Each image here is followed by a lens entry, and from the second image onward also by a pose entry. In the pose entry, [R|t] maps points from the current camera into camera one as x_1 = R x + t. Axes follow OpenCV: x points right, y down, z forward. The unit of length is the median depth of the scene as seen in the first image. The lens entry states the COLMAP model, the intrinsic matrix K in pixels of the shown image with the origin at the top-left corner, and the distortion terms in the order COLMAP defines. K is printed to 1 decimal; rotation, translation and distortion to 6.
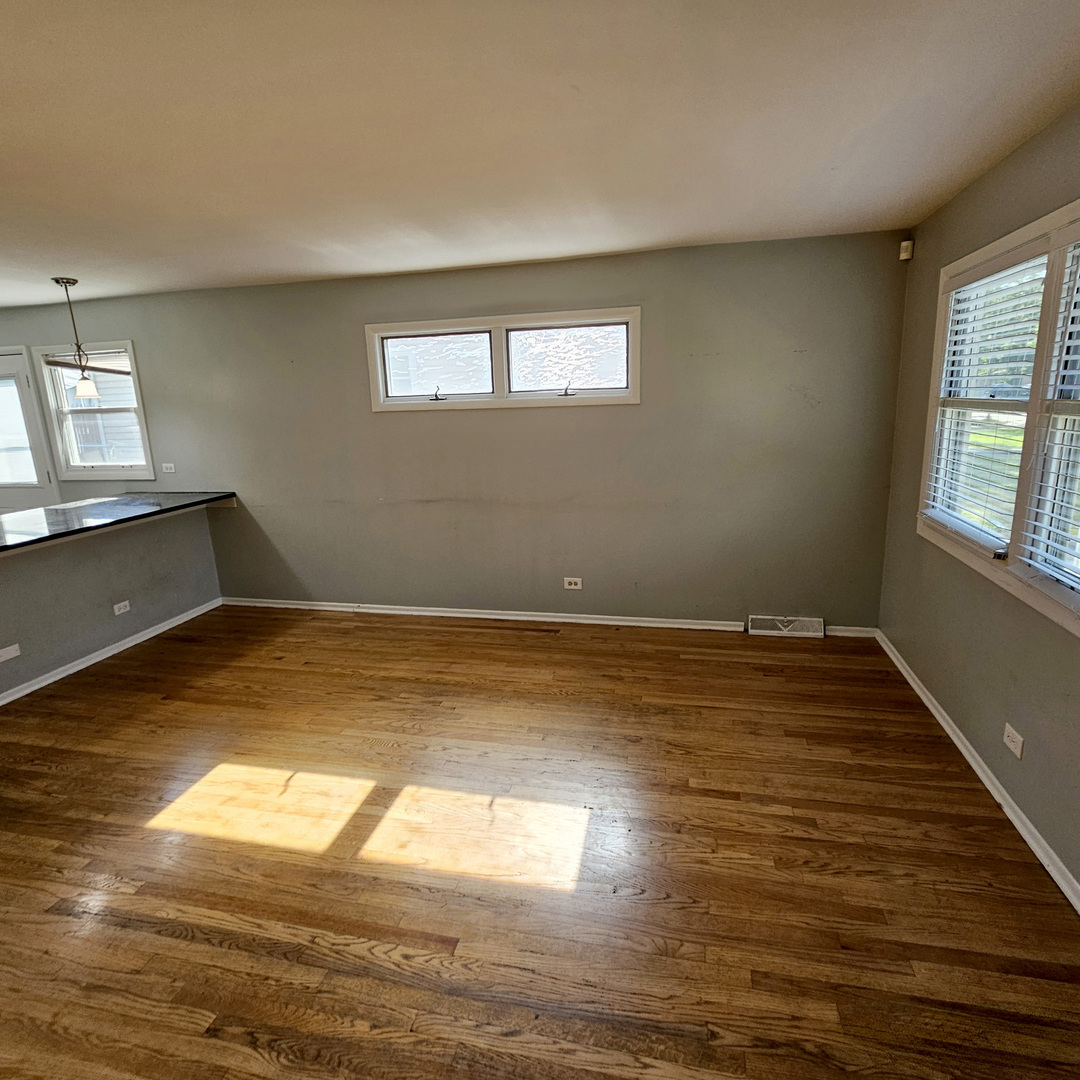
lens RADIAL K [[603.1, 0, 548.4], [0, 603.1, 537.7], [0, 0, 1]] dist [-0.007551, 0.001259]
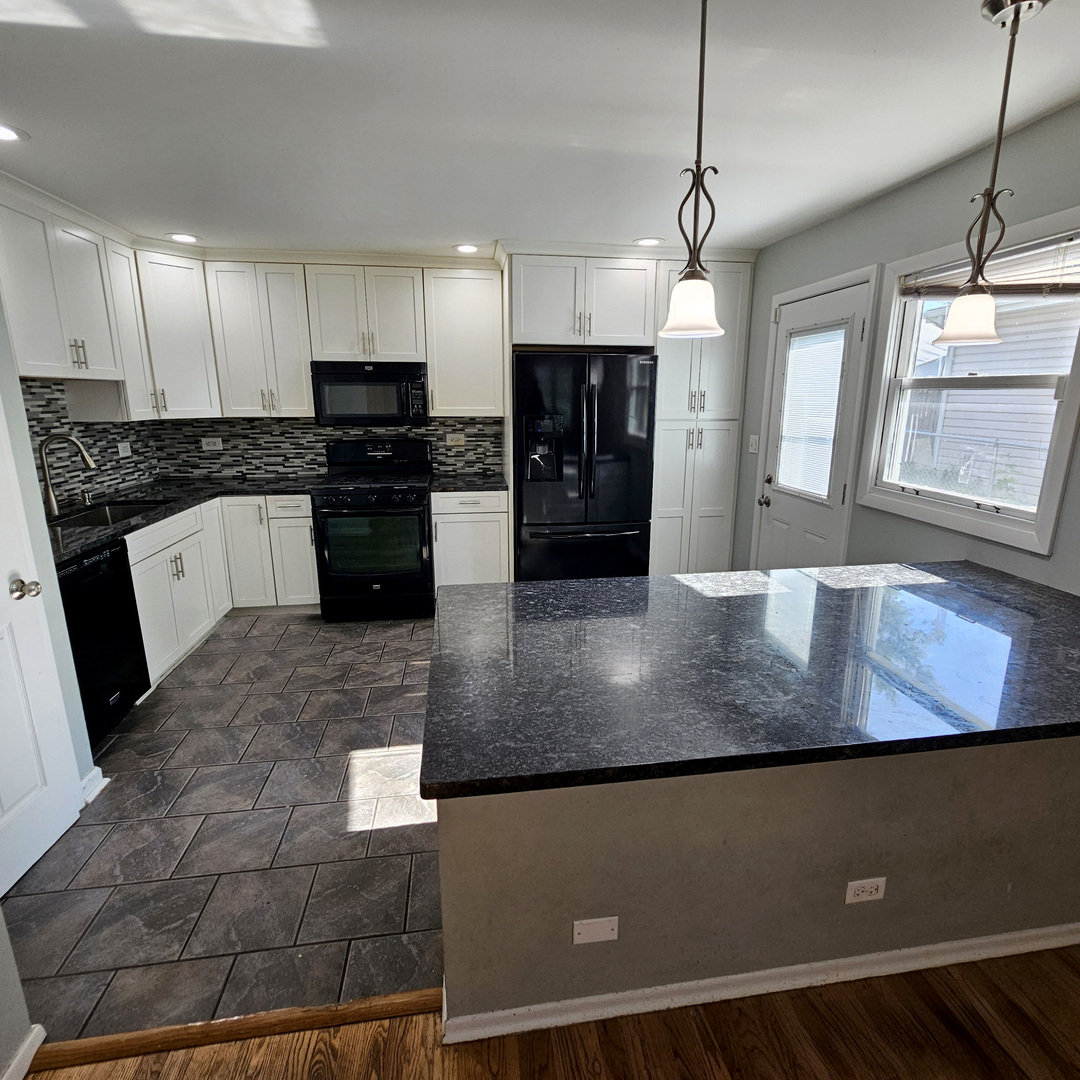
lens RADIAL K [[603.1, 0, 548.4], [0, 603.1, 537.7], [0, 0, 1]] dist [-0.007551, 0.001259]
pose [[0.365399, 0.248729, -0.897004, -0.409540], [-0.225653, 0.958565, 0.173878, -0.101029], [0.903086, 0.138877, 0.406386, 0.519674]]
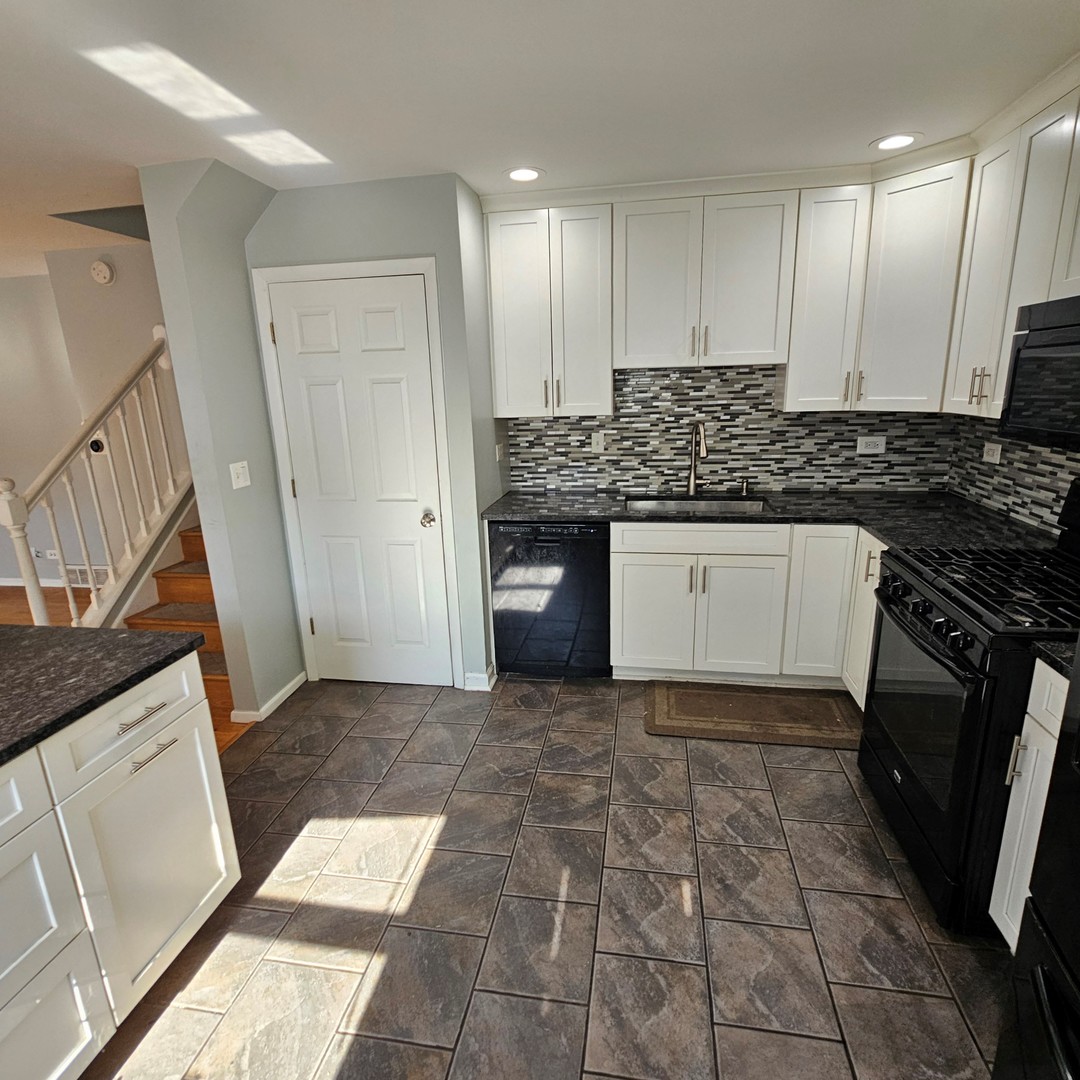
lens RADIAL K [[603.1, 0, 548.4], [0, 603.1, 537.7], [0, 0, 1]] dist [-0.007551, 0.001259]
pose [[-0.996067, 0.078146, -0.041748, -0.904602], [0.049898, 0.884166, 0.464500, -0.167762], [0.073211, 0.460590, -0.884588, 0.861852]]
